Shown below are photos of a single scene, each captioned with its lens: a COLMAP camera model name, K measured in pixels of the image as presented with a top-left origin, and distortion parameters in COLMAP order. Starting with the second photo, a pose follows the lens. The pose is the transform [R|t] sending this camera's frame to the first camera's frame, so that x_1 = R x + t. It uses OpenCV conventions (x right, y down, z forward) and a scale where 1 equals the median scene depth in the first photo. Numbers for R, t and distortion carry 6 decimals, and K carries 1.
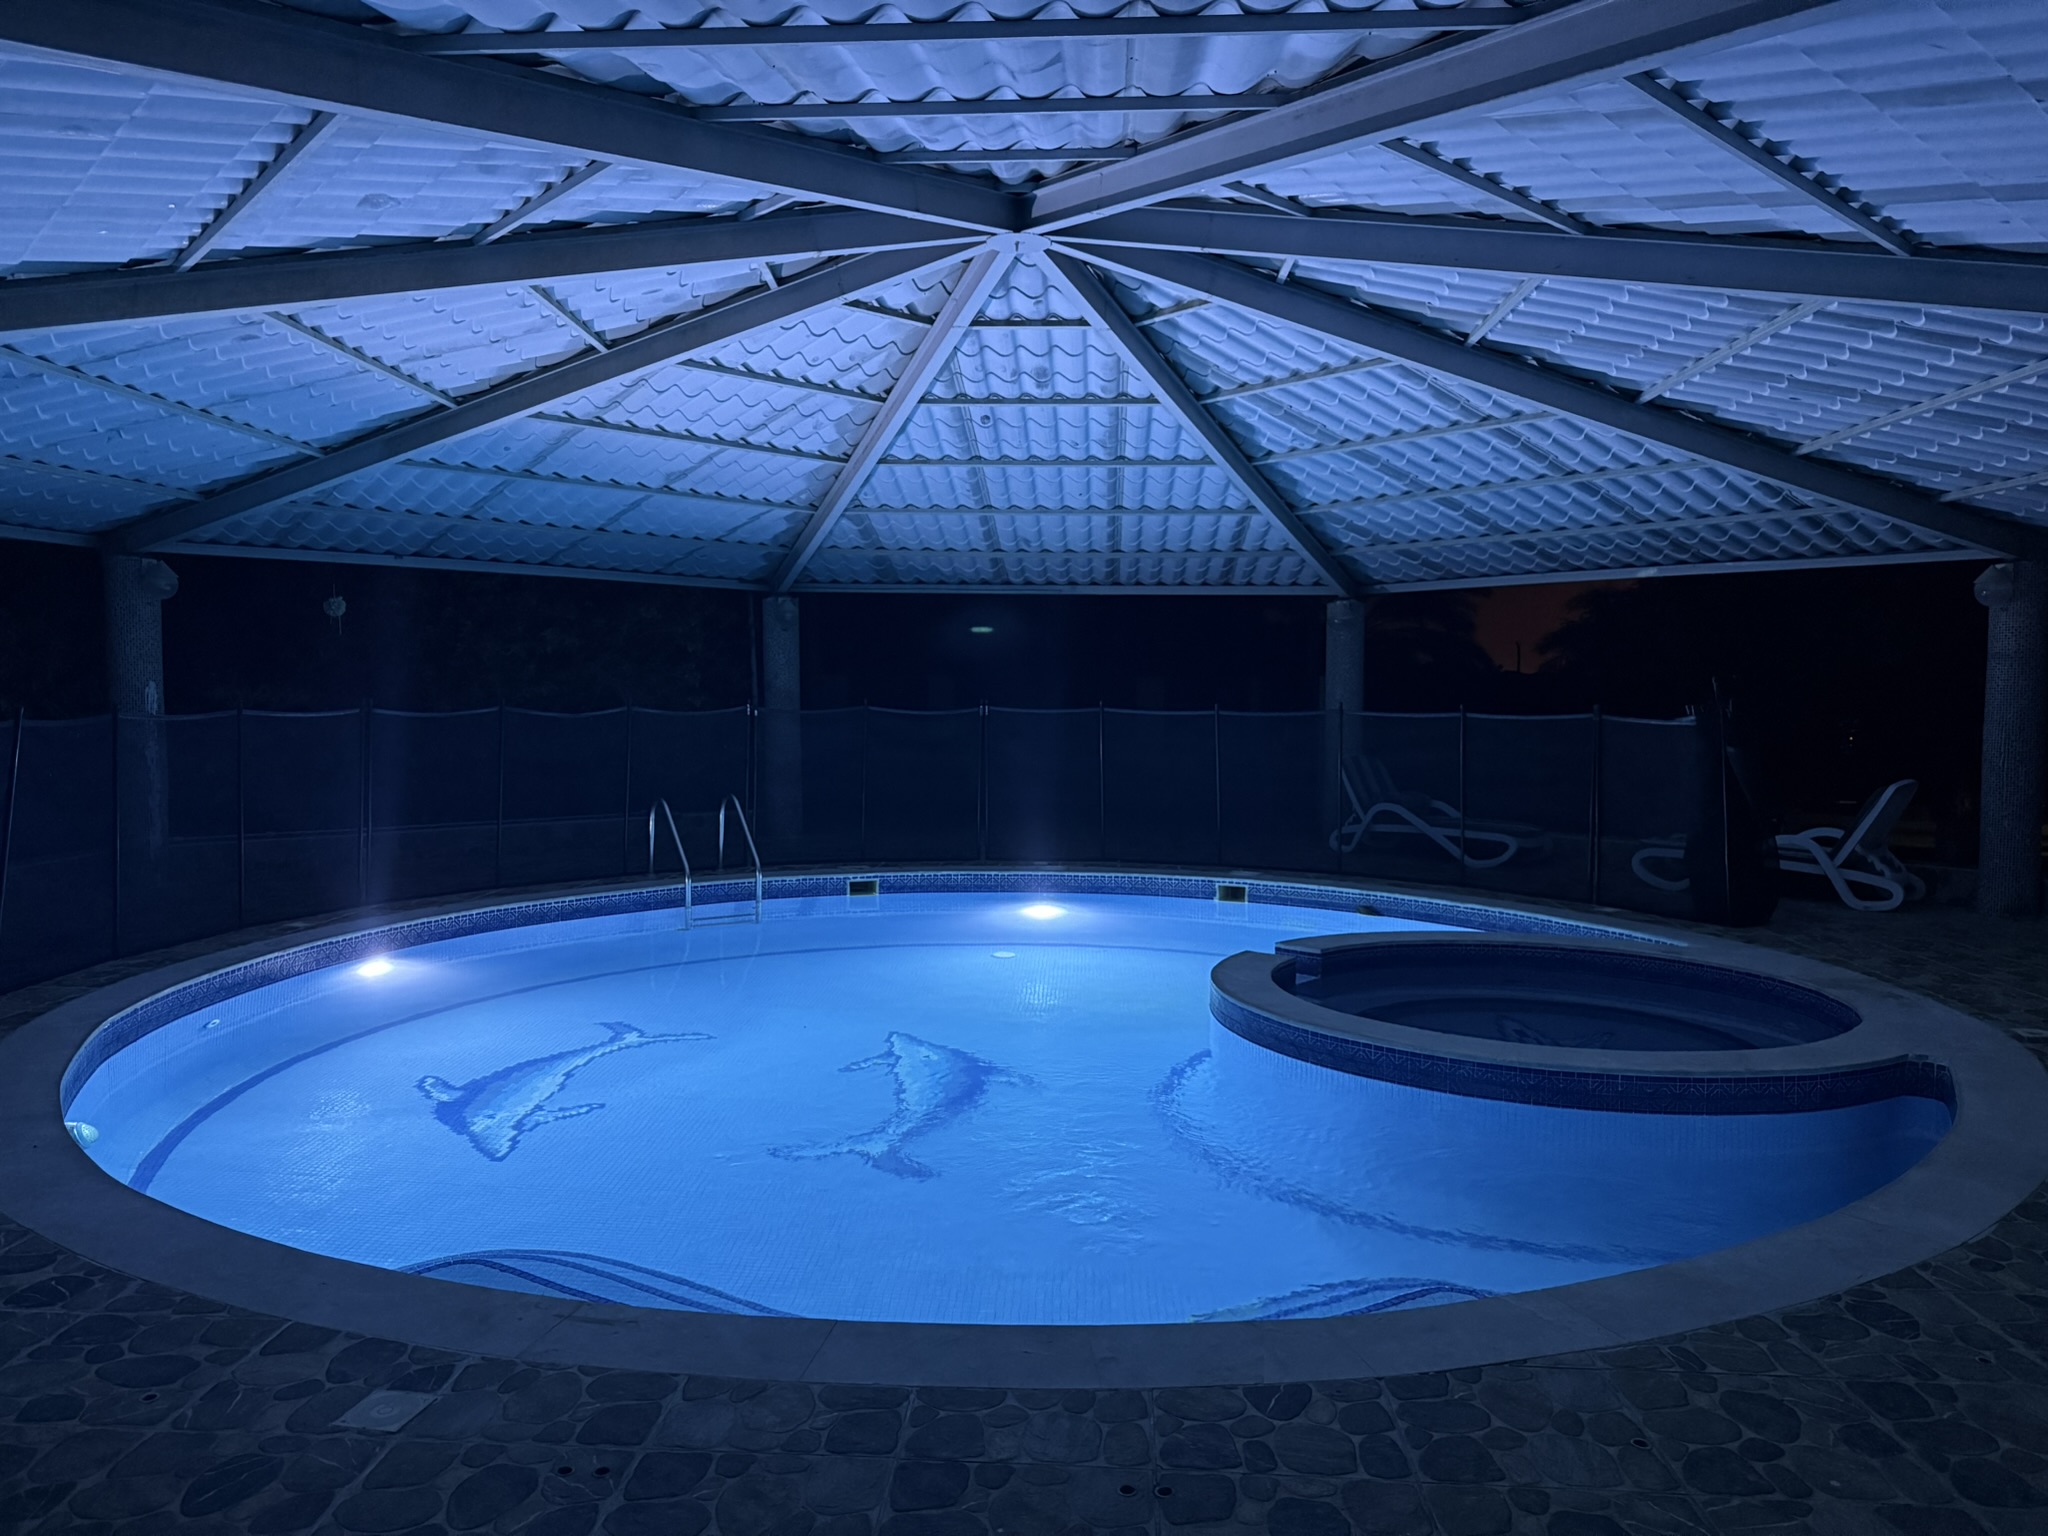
lens RADIAL K [[1399.9, 0, 1024.0], [0, 1399.9, 768.0], [0, 0, 1]] dist [0.048049, -0.050025]
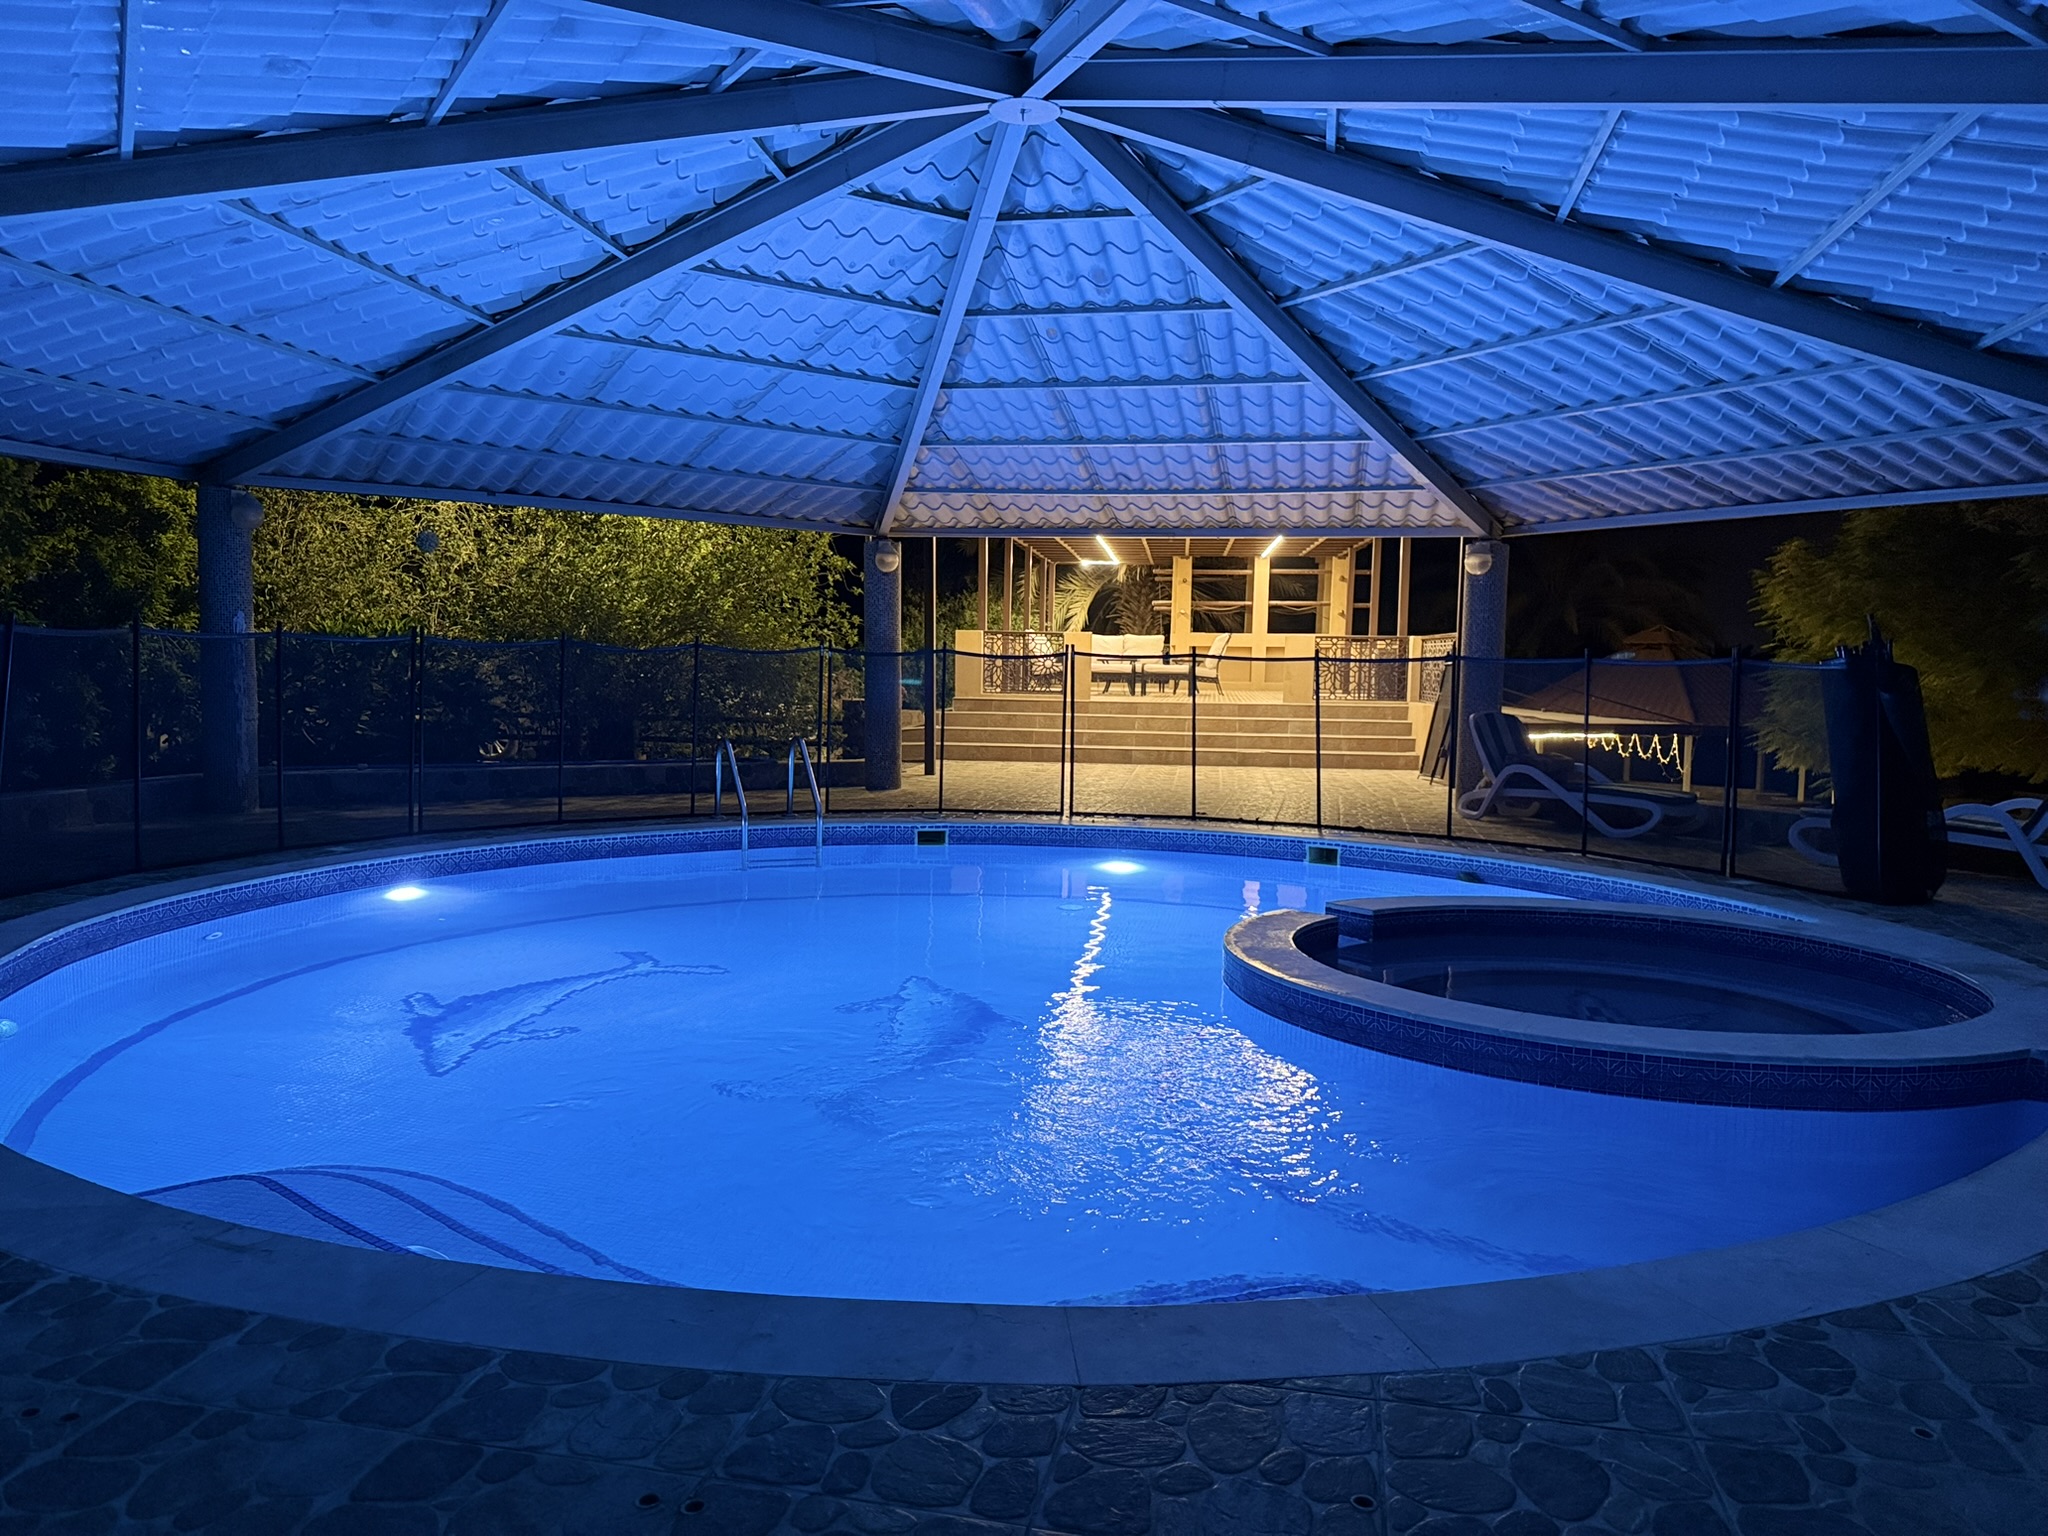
lens RADIAL K [[1422.5, 0, 1024.0], [0, 1422.5, 768.0], [0, 0, 1]] dist [-0.000409, 0.002519]
pose [[0.989357, 0.023430, -0.143611, 0.113480], [-0.021013, 0.999611, 0.018325, 0.025946], [0.143985, -0.015112, 0.989465, 0.076485]]
